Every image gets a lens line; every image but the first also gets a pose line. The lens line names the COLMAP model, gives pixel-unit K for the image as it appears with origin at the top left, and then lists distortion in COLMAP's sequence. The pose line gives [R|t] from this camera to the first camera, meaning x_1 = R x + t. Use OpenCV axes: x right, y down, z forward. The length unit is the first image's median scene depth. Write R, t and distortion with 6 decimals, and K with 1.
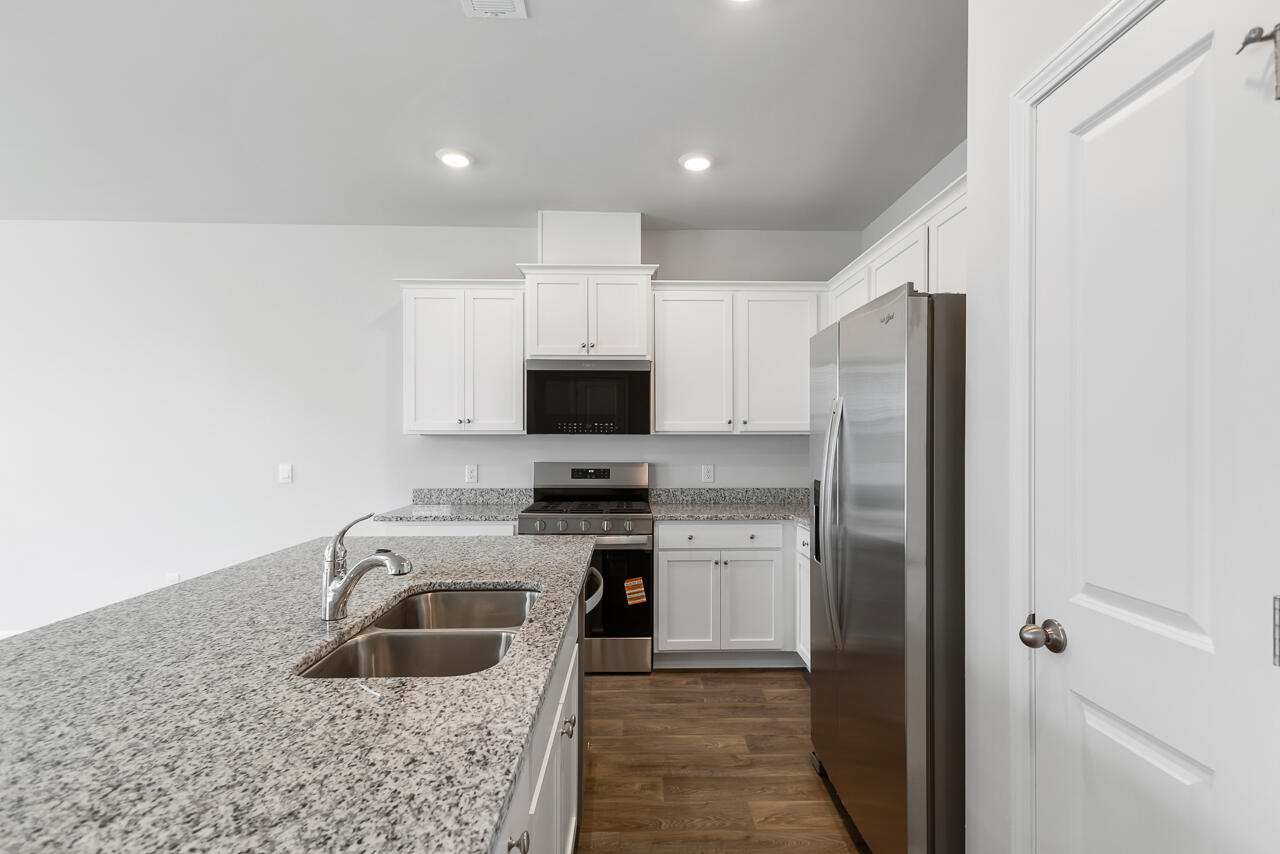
lens RADIAL K [[610.3, 0, 666.7], [0, 610.3, 434.7], [0, 0, 1]] dist [0.000325, -0.000088]
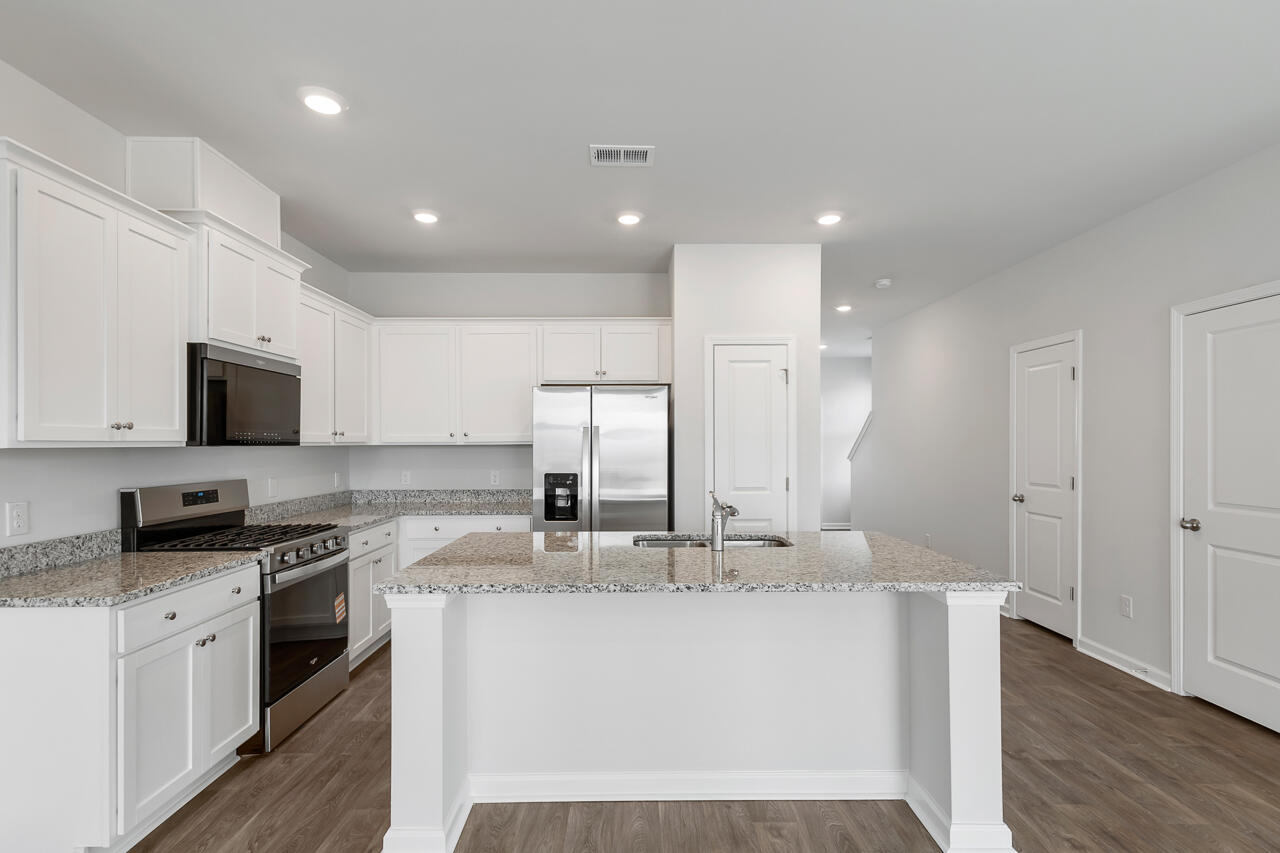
lens RADIAL K [[583.8, 0, 636.3], [0, 583.8, 443.8], [0, 0, 1]] dist [-0.000268, -0.000061]
pose [[0.040632, -0.001514, 0.999173, -0.874986], [-0.003346, 0.999993, 0.001651, -0.006742], [-0.999169, -0.003410, 0.040627, 0.449169]]
